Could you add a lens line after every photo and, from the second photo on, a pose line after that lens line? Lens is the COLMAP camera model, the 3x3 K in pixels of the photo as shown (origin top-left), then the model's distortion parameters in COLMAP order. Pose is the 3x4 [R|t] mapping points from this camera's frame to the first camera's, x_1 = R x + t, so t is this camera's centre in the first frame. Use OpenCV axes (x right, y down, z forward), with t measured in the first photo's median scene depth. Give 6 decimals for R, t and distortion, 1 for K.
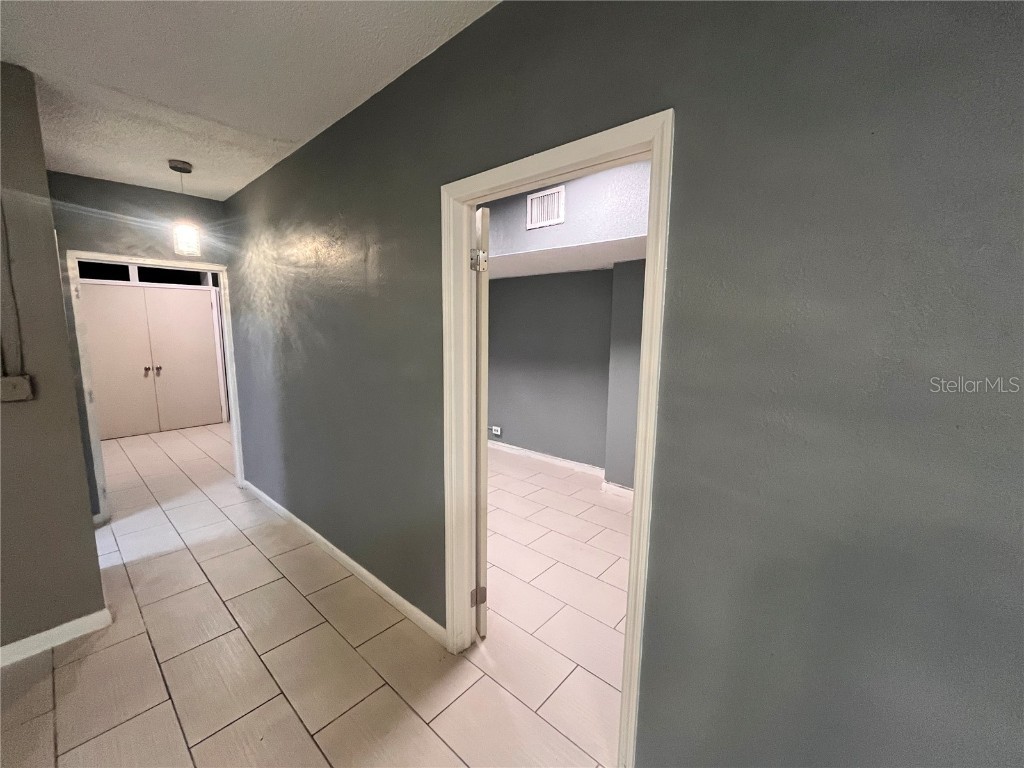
lens RADIAL K [[414.2, 0, 507.4], [0, 414.2, 384.9], [0, 0, 1]] dist [-0.003550, -0.000092]
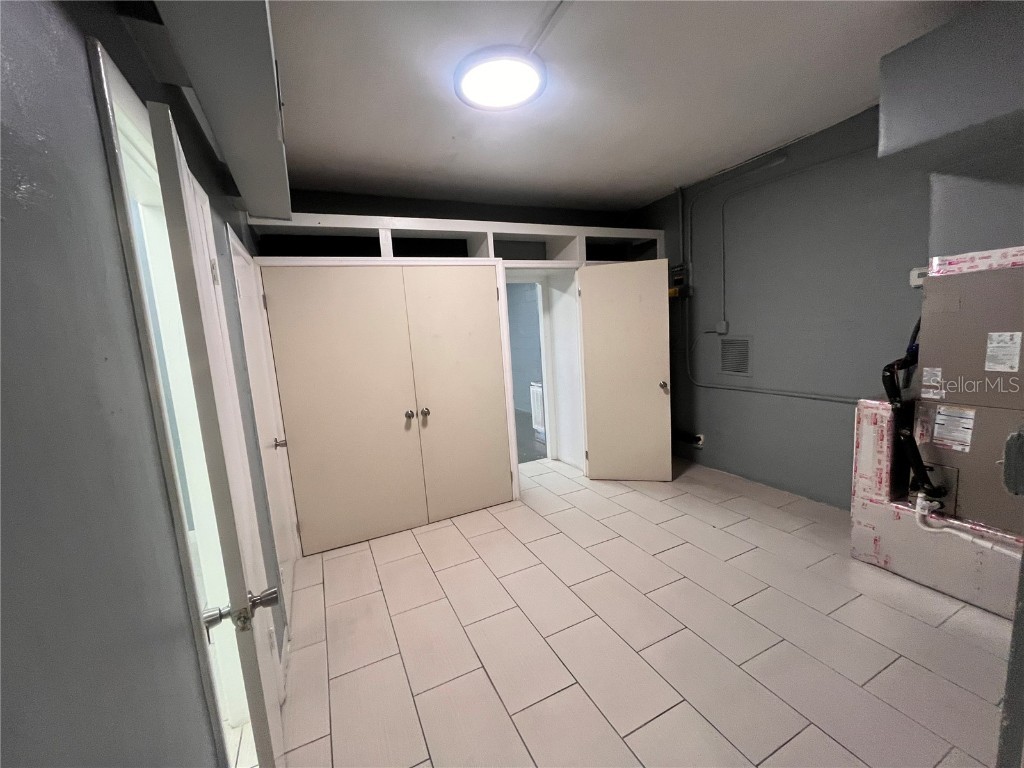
lens RADIAL K [[414.2, 0, 512.5], [0, 414.2, 381.6], [0, 0, 1]] dist [-0.003550, -0.000092]
pose [[0.919947, -0.017000, -0.391673, -0.522325], [0.020479, 0.999779, 0.004708, -0.081754], [0.391506, -0.012352, 0.920092, 0.540483]]
